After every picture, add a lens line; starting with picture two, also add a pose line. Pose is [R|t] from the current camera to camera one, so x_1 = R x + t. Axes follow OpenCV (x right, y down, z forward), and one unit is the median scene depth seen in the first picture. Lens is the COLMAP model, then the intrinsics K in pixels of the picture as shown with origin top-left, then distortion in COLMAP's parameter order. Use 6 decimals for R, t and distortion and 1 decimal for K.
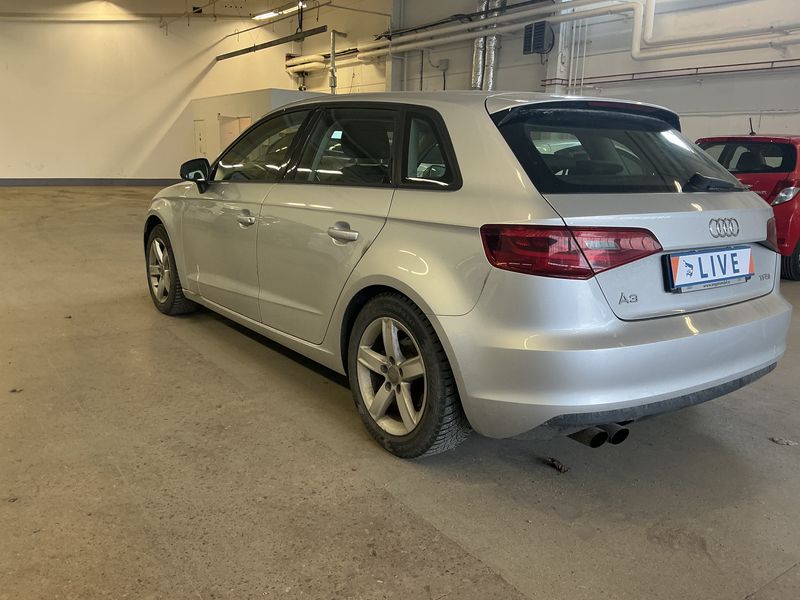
lens RADIAL K [[667.0, 0, 400.0], [0, 667.0, 300.0], [0, 0, 1]] dist [-0.000775, -0.001155]
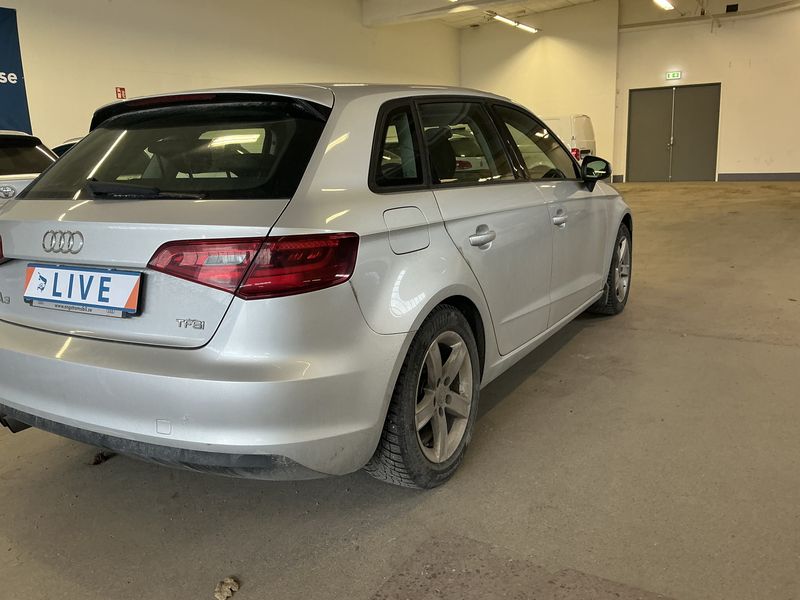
lens RADIAL K [[667.0, 0, 400.0], [0, 667.0, 300.0], [0, 0, 1]] dist [-0.000775, -0.001155]
pose [[0.378581, 0.148967, -0.913502, 1.410346], [-0.139627, 0.984860, 0.102738, -0.179737], [0.914976, 0.088655, 0.393649, 1.045045]]
